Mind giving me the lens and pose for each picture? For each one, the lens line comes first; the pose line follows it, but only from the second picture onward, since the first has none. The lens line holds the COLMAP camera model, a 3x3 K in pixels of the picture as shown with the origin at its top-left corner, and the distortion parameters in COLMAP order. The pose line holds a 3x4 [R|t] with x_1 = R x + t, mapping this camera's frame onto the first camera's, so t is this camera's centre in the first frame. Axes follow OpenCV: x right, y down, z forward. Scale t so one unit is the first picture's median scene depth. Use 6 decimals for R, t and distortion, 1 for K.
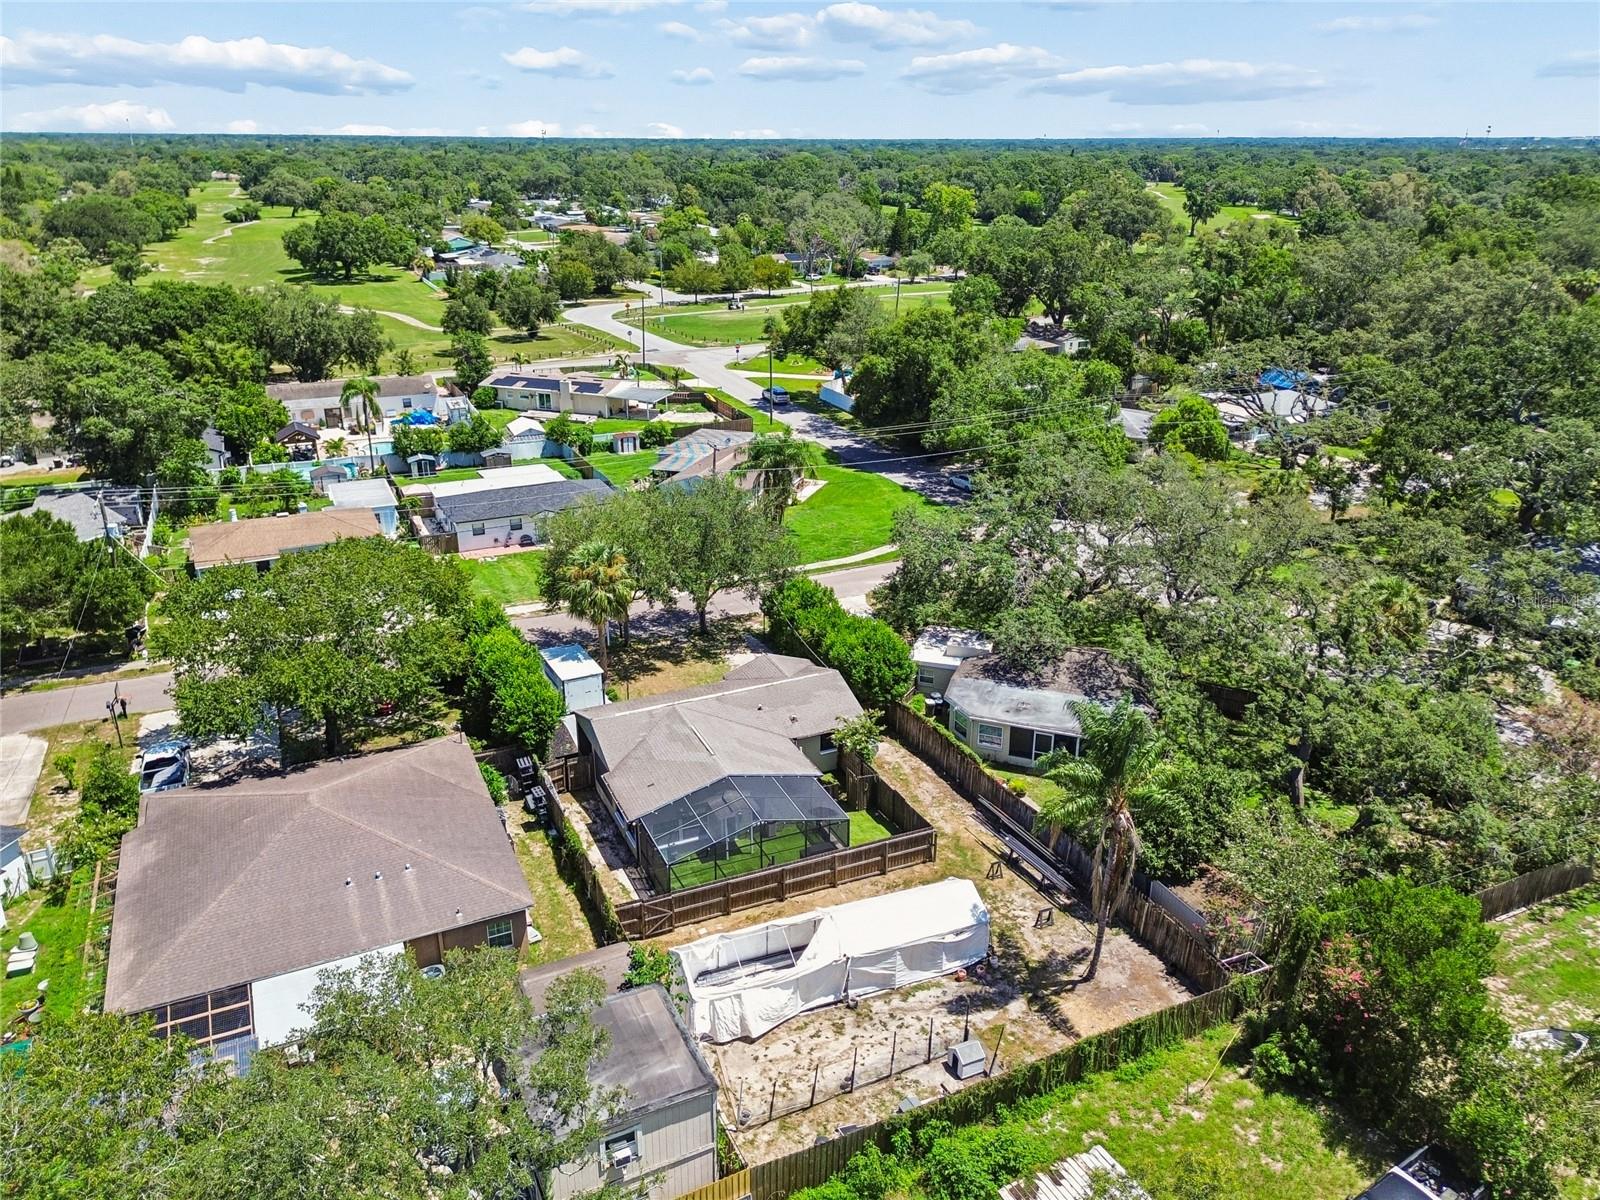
lens RADIAL K [[1141.0, 0, 792.1], [0, 1141.0, 594.2], [0, 0, 1]] dist [0.081330, -0.093271]
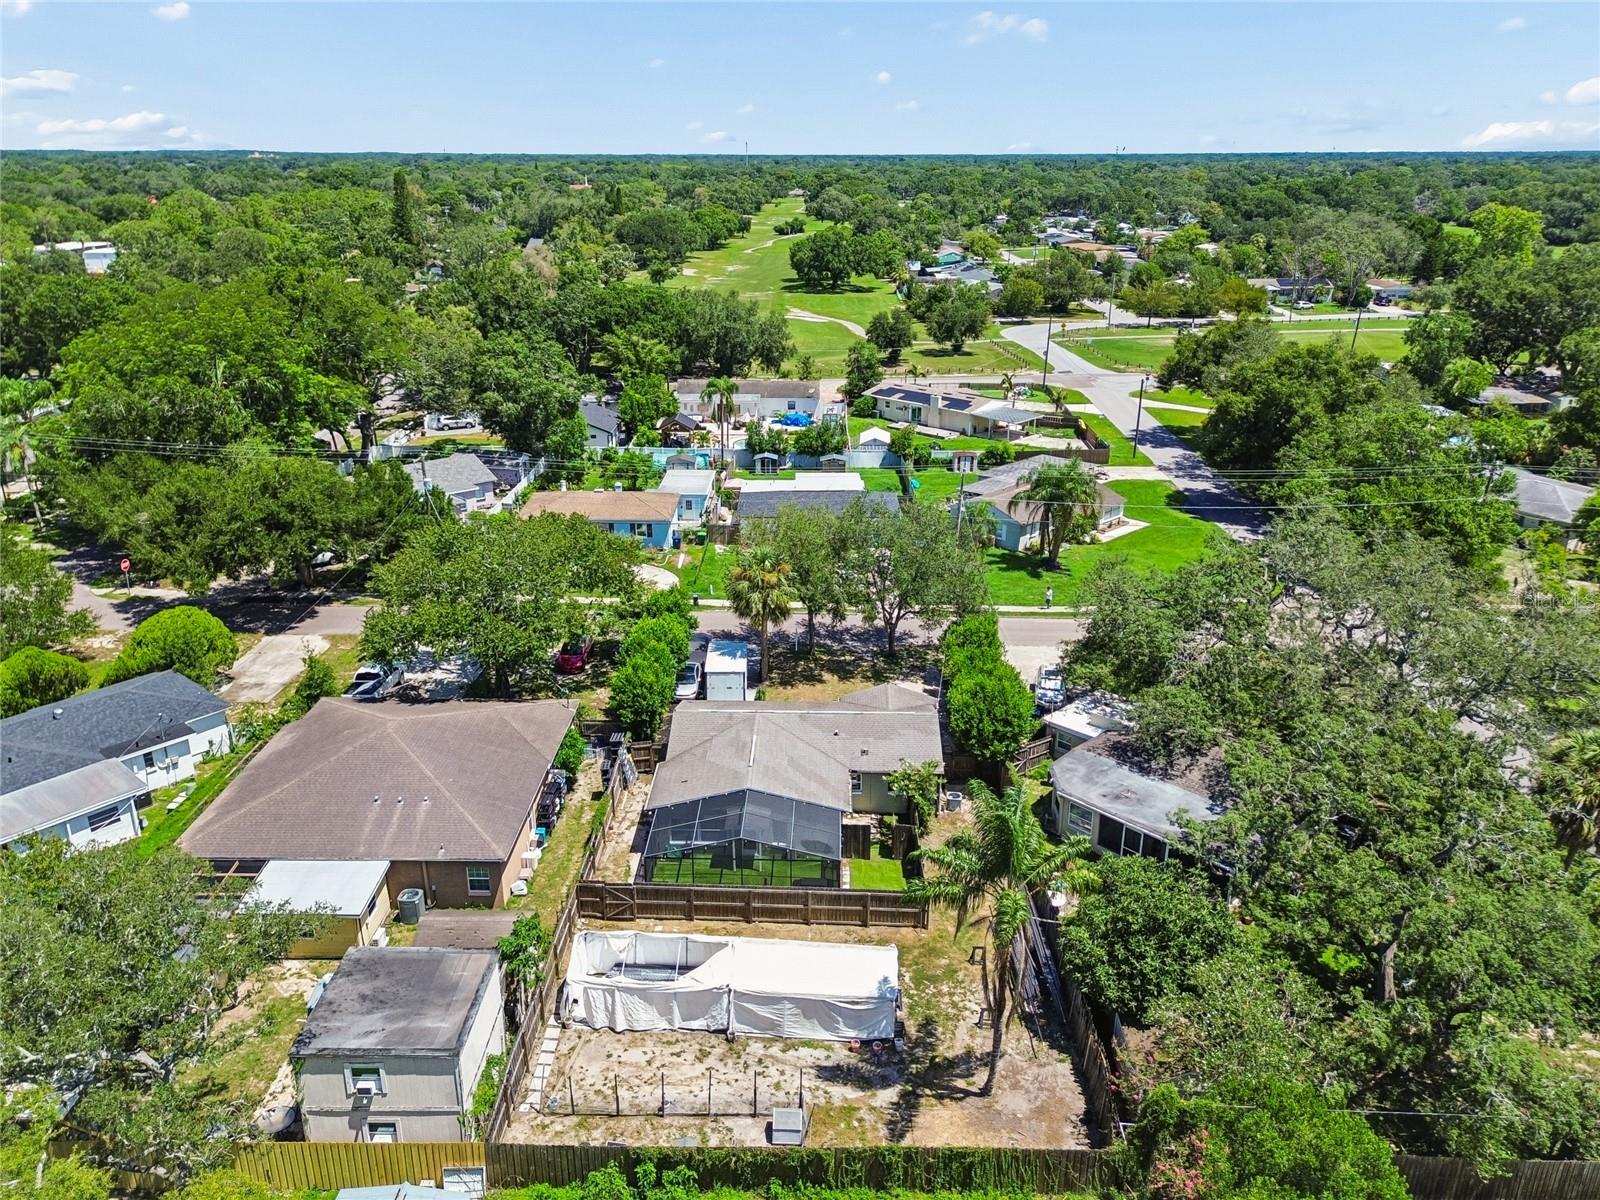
lens RADIAL K [[1144.1, 0, 795.6], [0, 1144.1, 606.8], [0, 0, 1]] dist [0.064245, -0.058844]
pose [[0.898971, 0.158476, -0.408334, 0.161823], [-0.159916, 0.986648, 0.030858, -0.016473], [0.407772, 0.037559, 0.912311, 0.040622]]
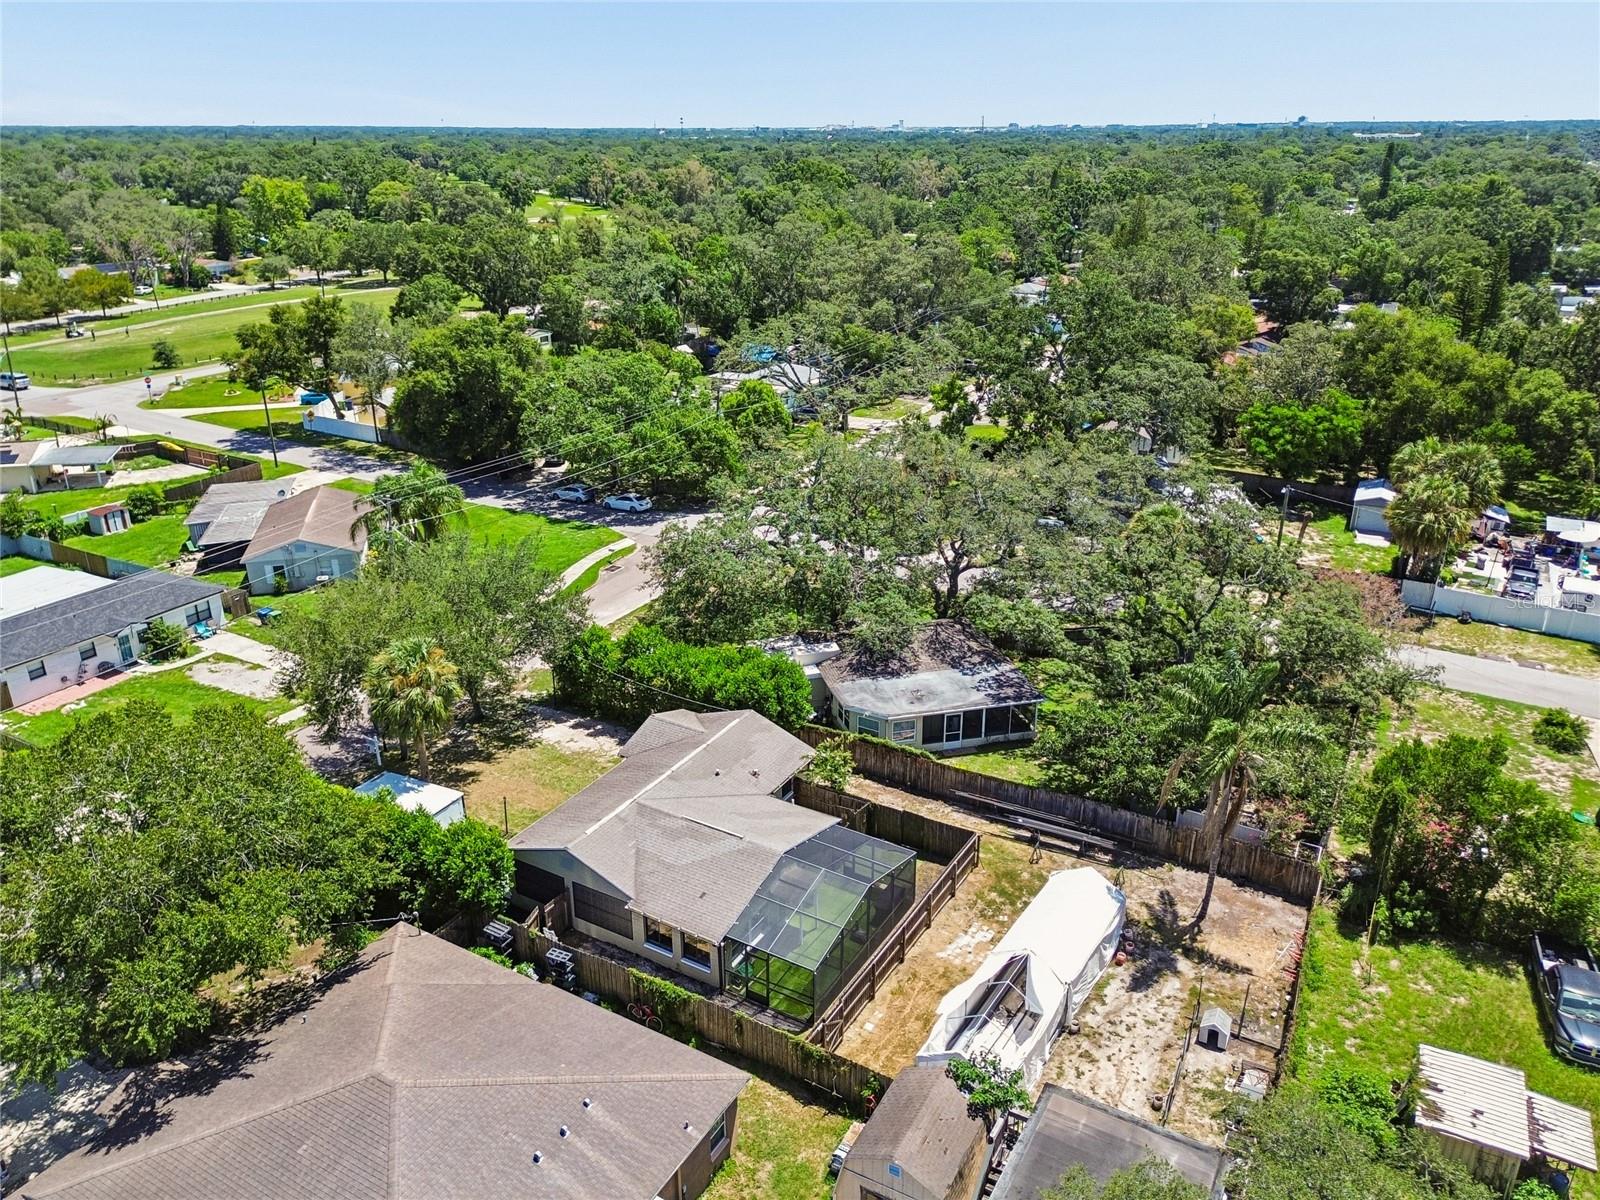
lens RADIAL K [[1144.1, 0, 795.6], [0, 1144.1, 606.8], [0, 0, 1]] dist [0.064245, -0.058844]
pose [[0.820987, -0.222450, 0.525830, -0.206123], [0.213748, 0.973753, 0.078212, -0.040513], [-0.529426, 0.048184, 0.846986, 0.105603]]
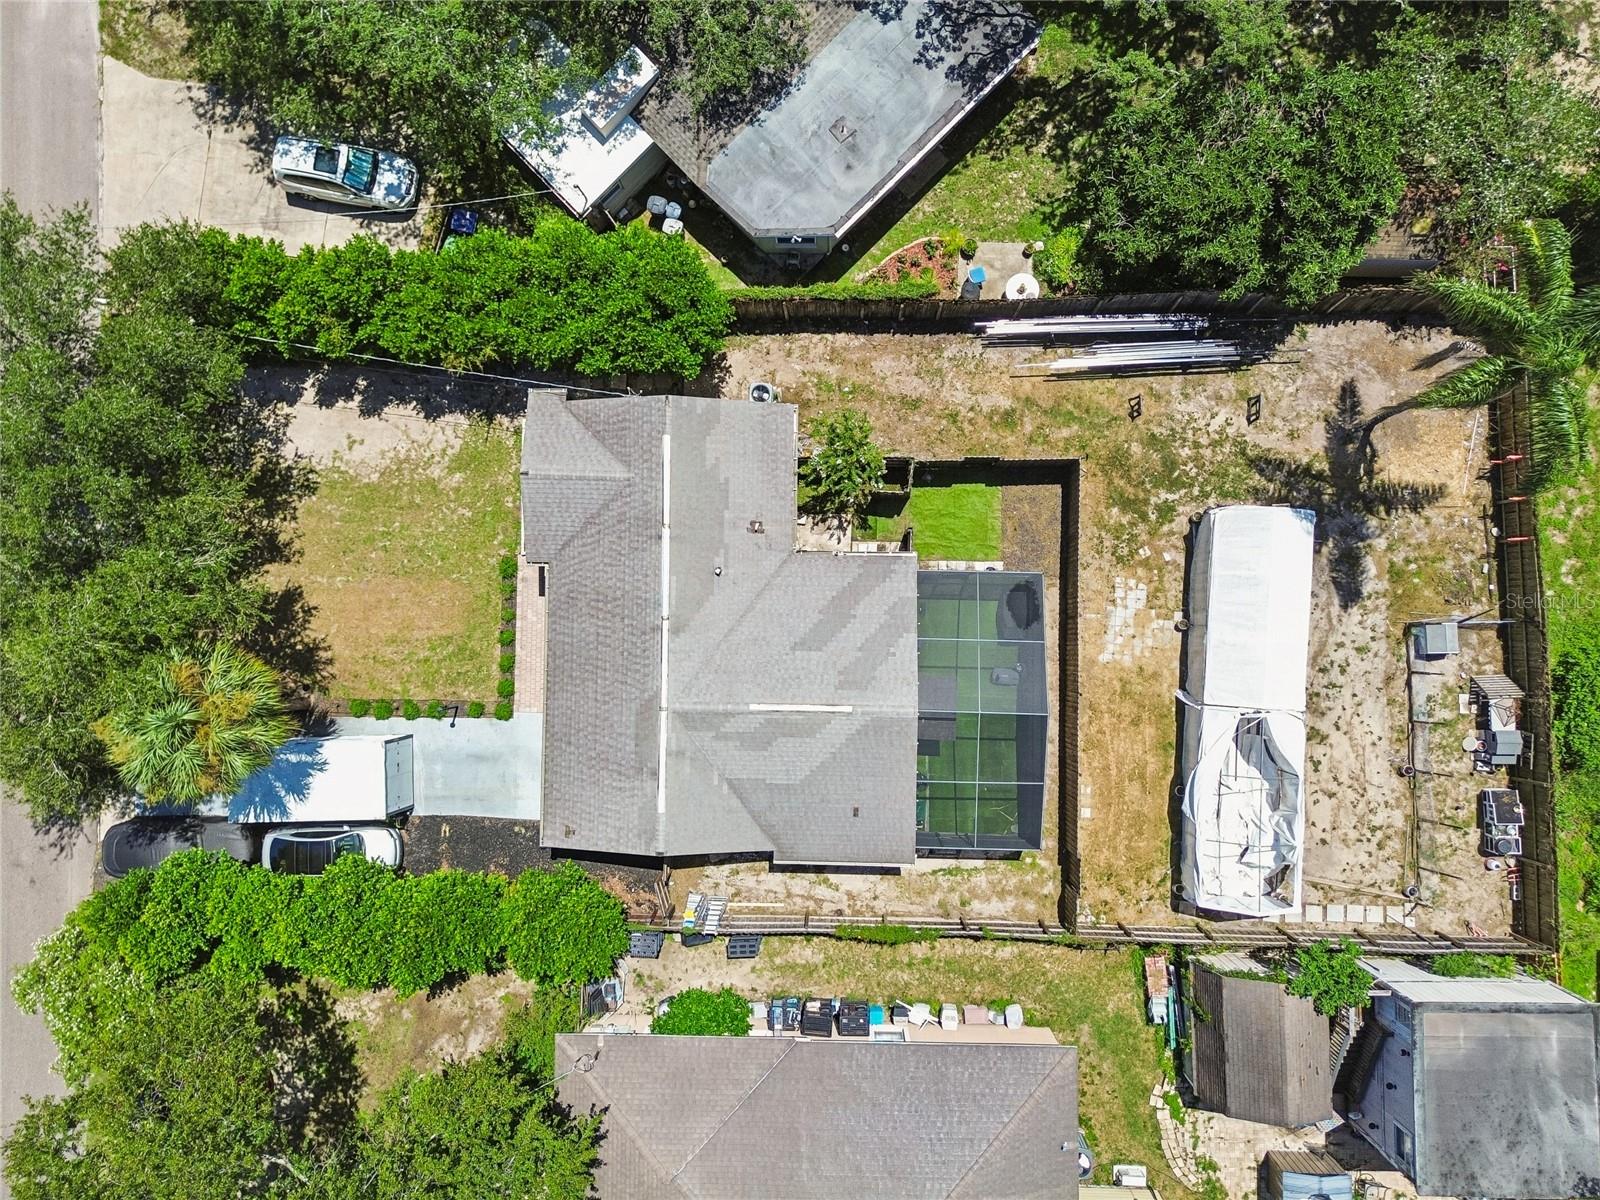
lens RADIAL K [[1144.1, 0, 795.6], [0, 1144.1, 606.8], [0, 0, 1]] dist [0.064245, -0.058844]
pose [[0.426423, -0.904462, 0.010590, -0.017305], [0.366466, 0.183456, 0.912166, -0.208599], [-0.826962, -0.385087, 0.409684, 0.356847]]
